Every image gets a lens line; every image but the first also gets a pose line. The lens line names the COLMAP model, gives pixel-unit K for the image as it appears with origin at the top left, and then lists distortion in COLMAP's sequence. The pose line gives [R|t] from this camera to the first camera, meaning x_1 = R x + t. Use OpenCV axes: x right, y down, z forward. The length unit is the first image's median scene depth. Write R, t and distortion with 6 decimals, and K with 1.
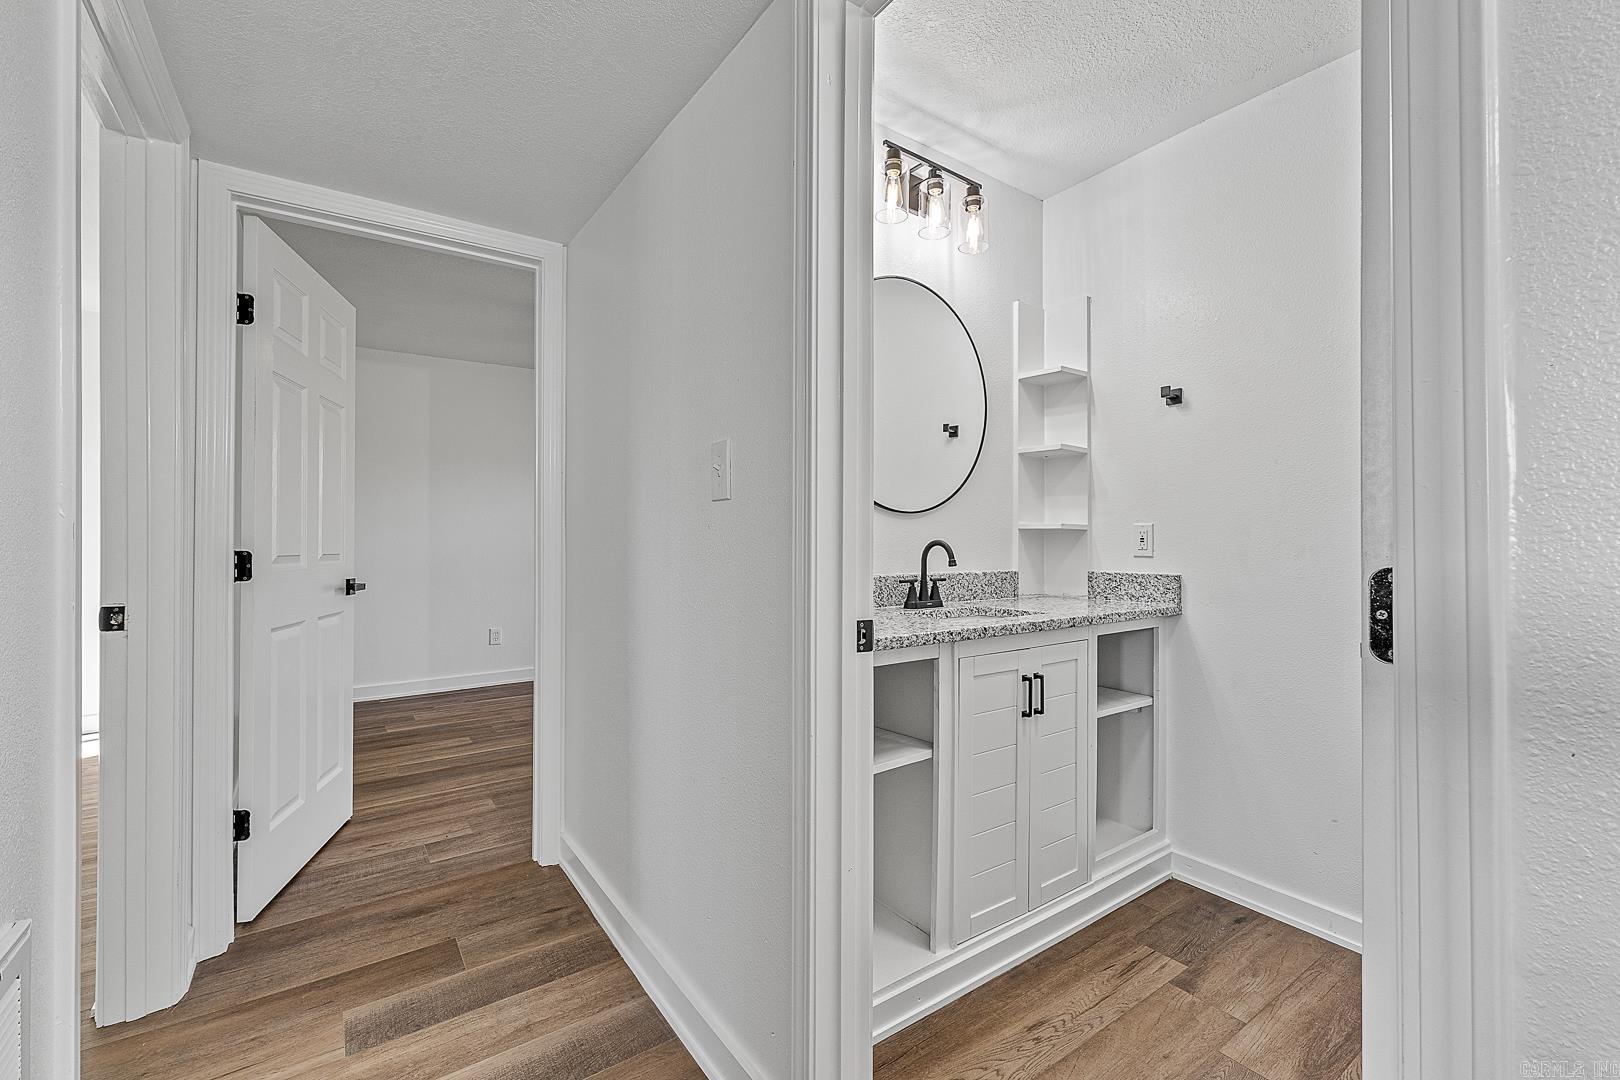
lens RADIAL K [[687.2, 0, 818.3], [0, 687.2, 533.4], [0, 0, 1]] dist [0.001793, 0.000840]
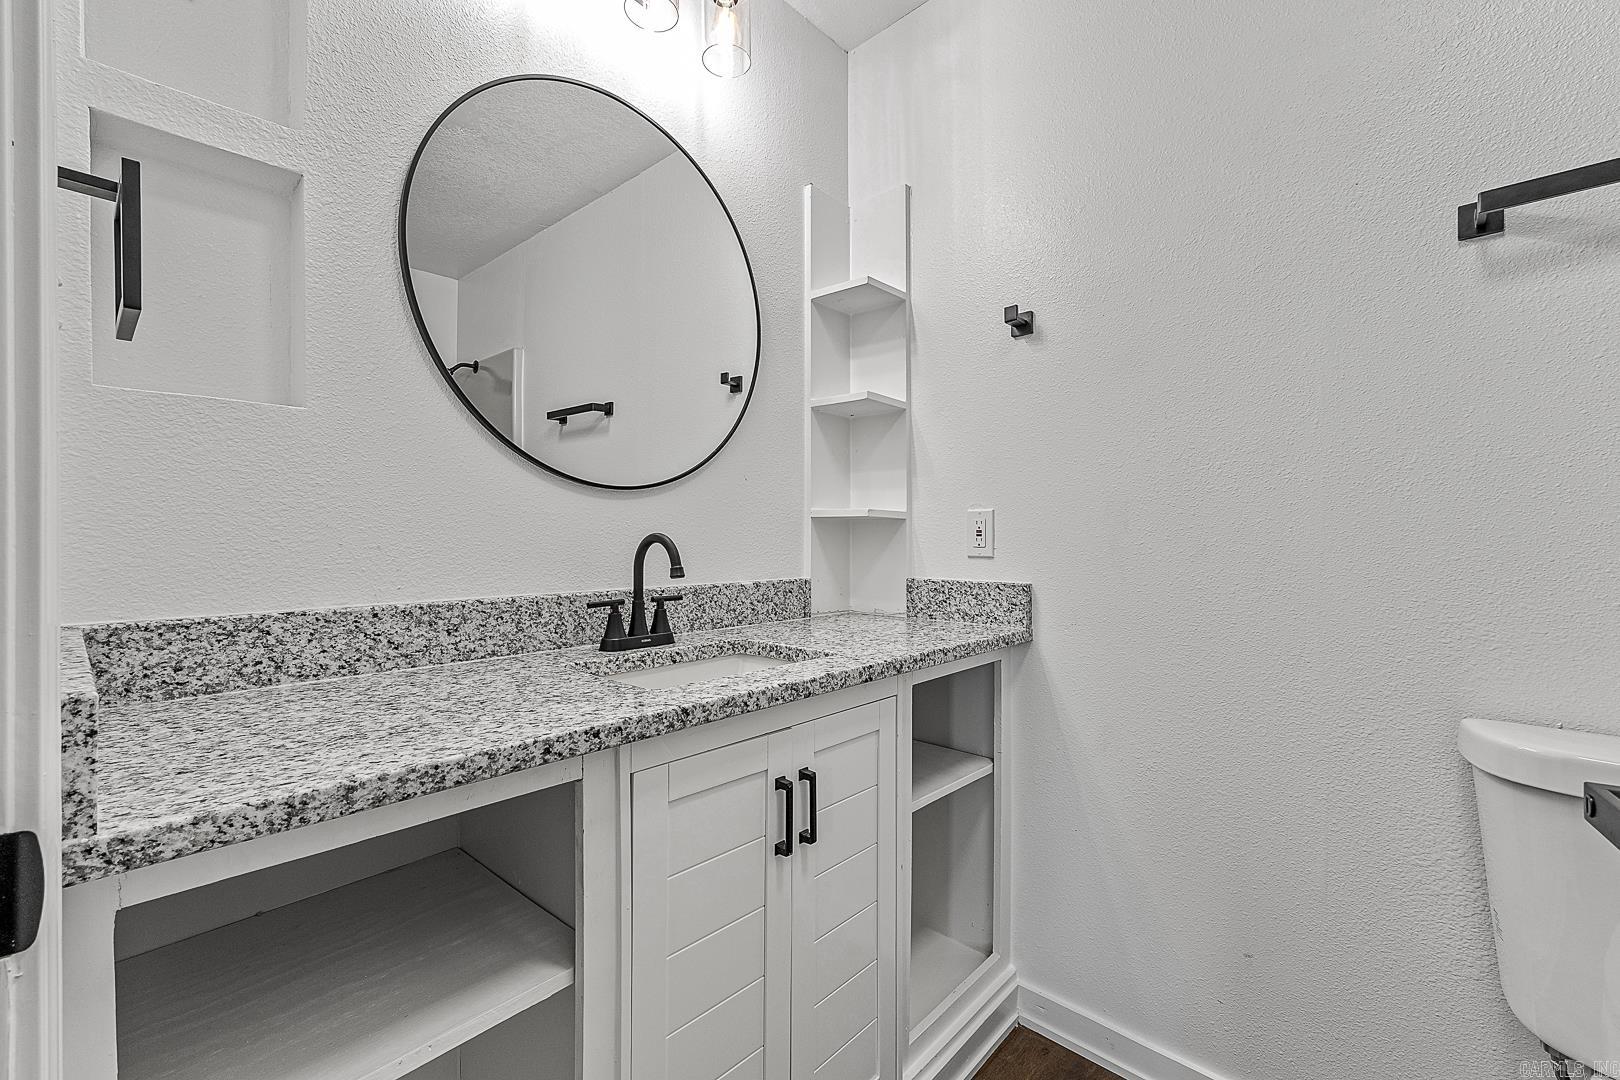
lens RADIAL K [[687.2, 0, 810.1], [0, 687.2, 536.8], [0, 0, 1]] dist [0.001793, 0.000840]
pose [[0.979922, -0.003240, 0.199356, 0.168583], [0.001194, 0.999945, 0.010383, 0.006073], [-0.199378, -0.009937, 0.979872, 0.360071]]
